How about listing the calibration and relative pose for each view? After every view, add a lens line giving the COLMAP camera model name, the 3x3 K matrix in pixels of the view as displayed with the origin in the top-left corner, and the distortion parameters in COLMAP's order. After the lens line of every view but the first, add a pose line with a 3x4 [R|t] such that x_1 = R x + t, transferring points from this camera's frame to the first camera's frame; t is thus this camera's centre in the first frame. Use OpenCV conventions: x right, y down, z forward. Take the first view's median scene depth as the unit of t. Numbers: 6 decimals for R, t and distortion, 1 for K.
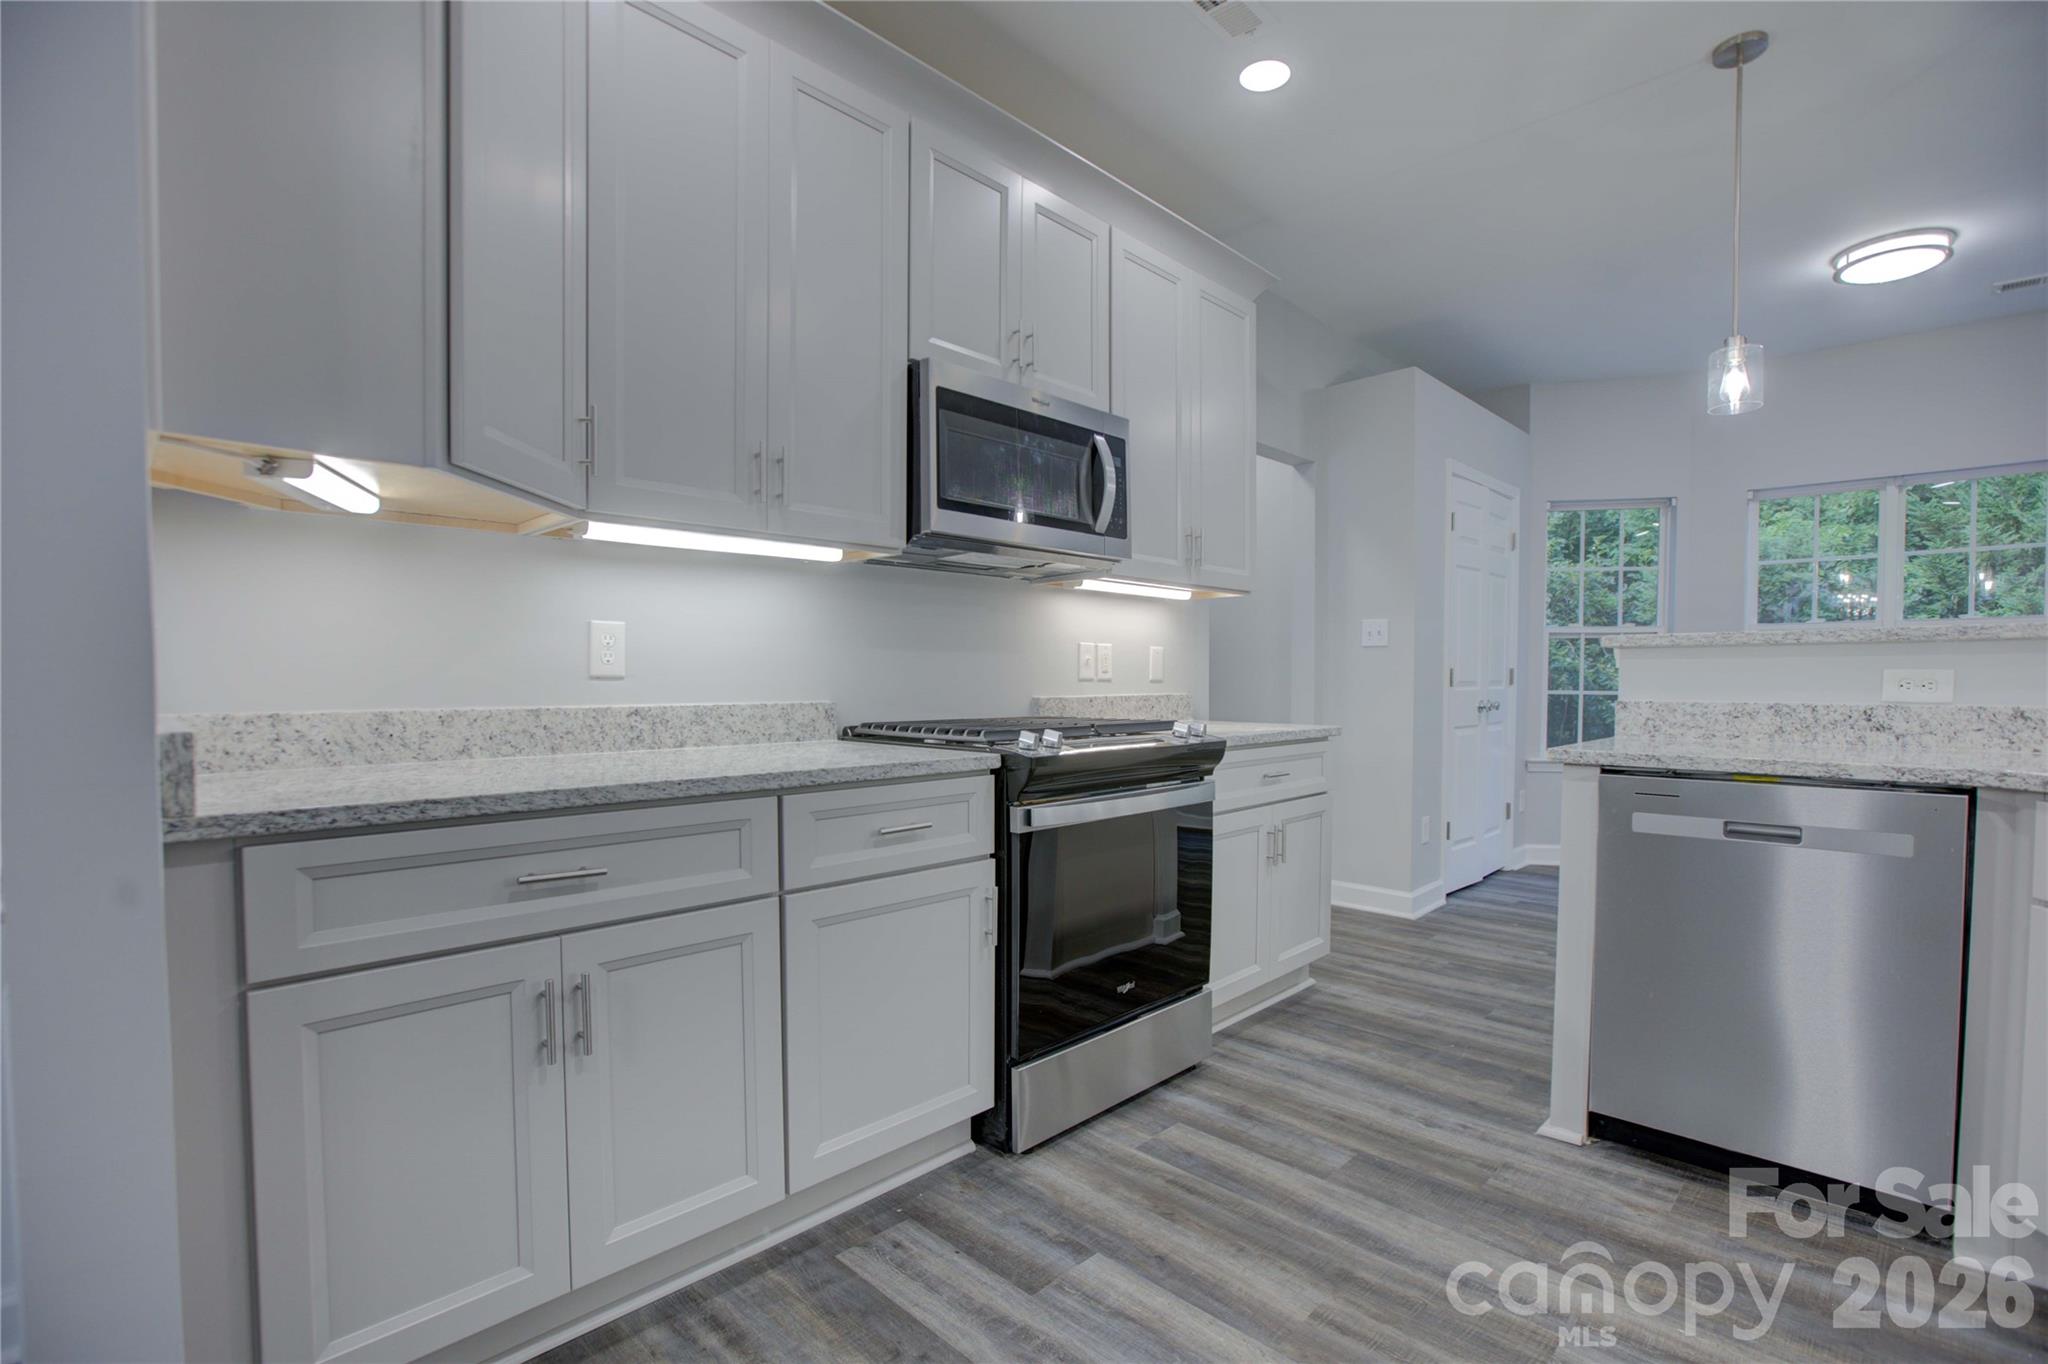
lens RADIAL K [[936.4, 0, 1027.8], [0, 936.4, 707.1], [0, 0, 1]] dist [-0.047238, 0.014401]
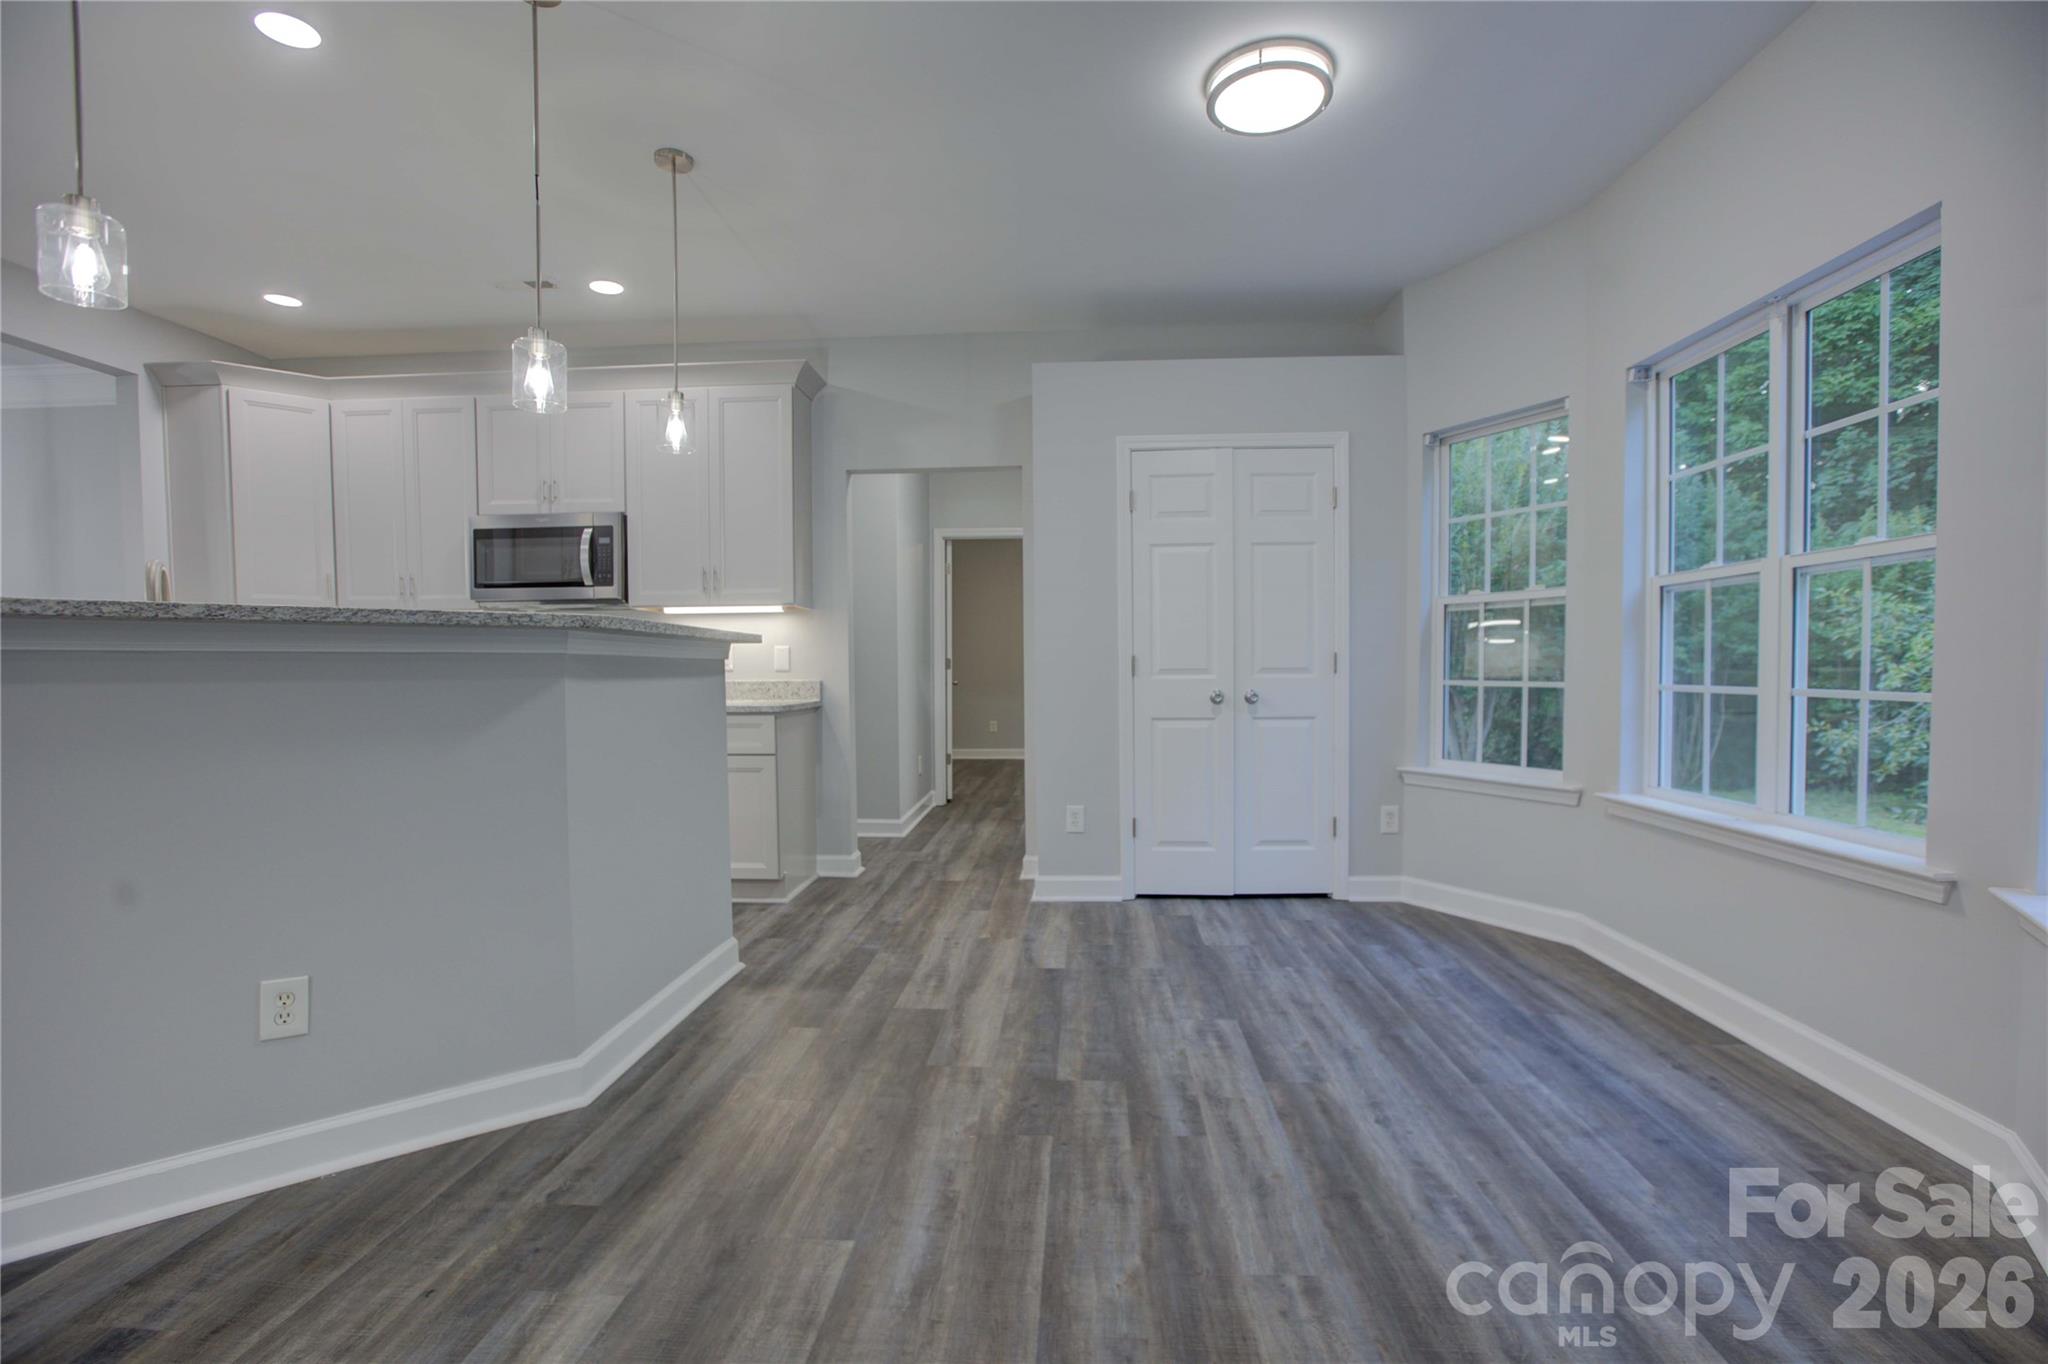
lens RADIAL K [[936.4, 0, 1027.3], [0, 936.4, 700.5], [0, 0, 1]] dist [-0.047238, 0.014401]
pose [[0.665348, 0.026303, -0.746070, 1.458090], [-0.018827, 0.999652, 0.018453, -0.018232], [0.746296, 0.001769, 0.665612, 0.366590]]
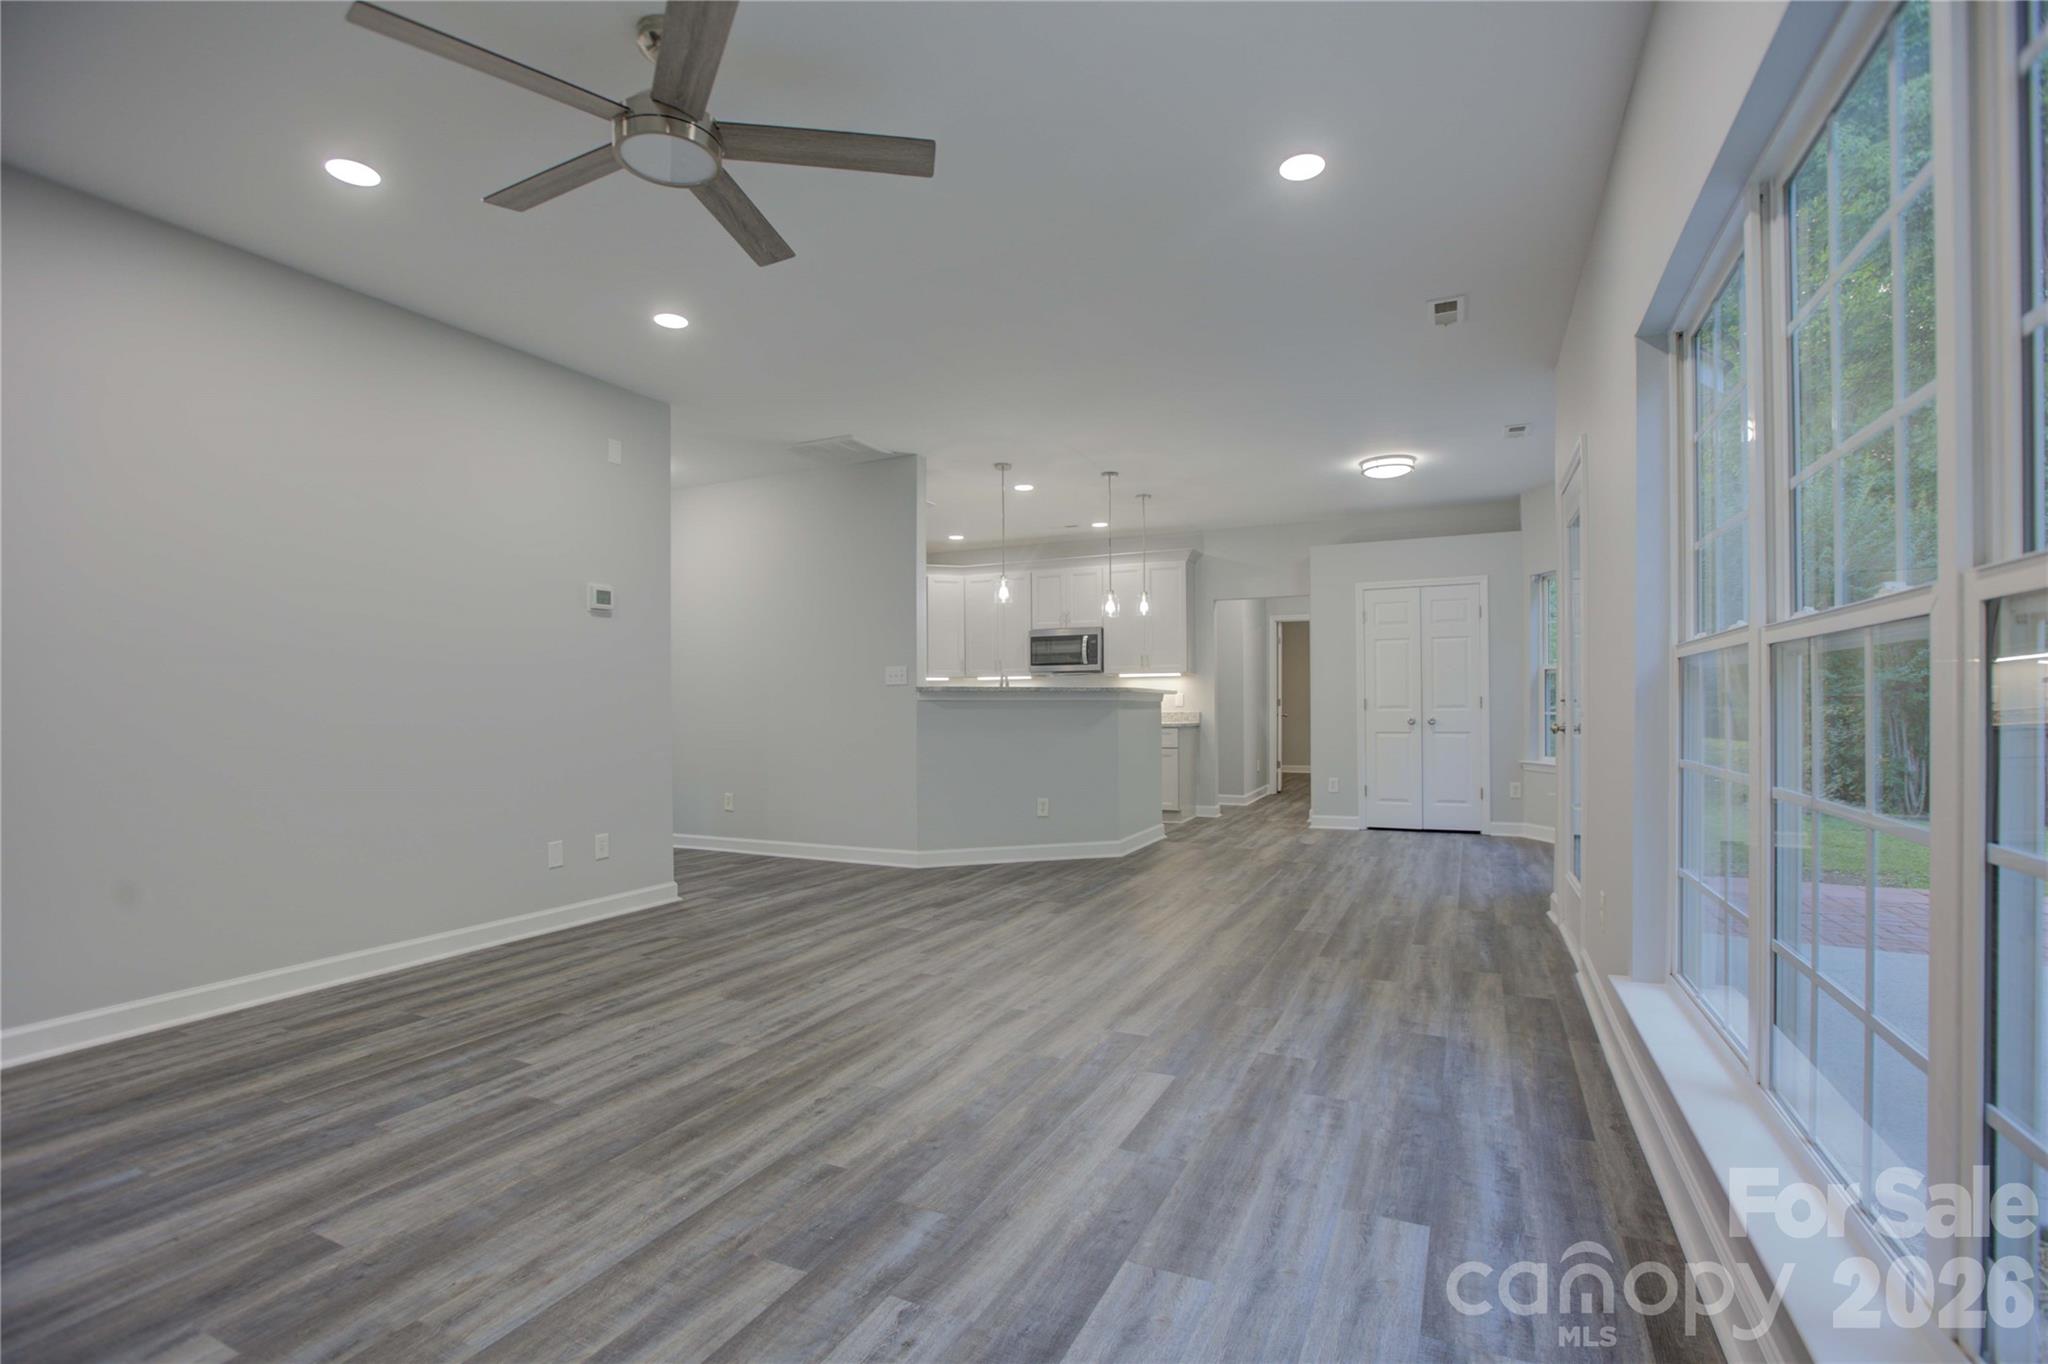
lens RADIAL K [[936.4, 0, 1032.3], [0, 936.4, 719.2], [0, 0, 1]] dist [-0.047238, 0.014401]
pose [[0.342384, 0.014730, -0.939444, 2.541765], [-0.024187, 0.999684, 0.006860, -0.001695], [0.939249, 0.020373, 0.342632, -0.290395]]
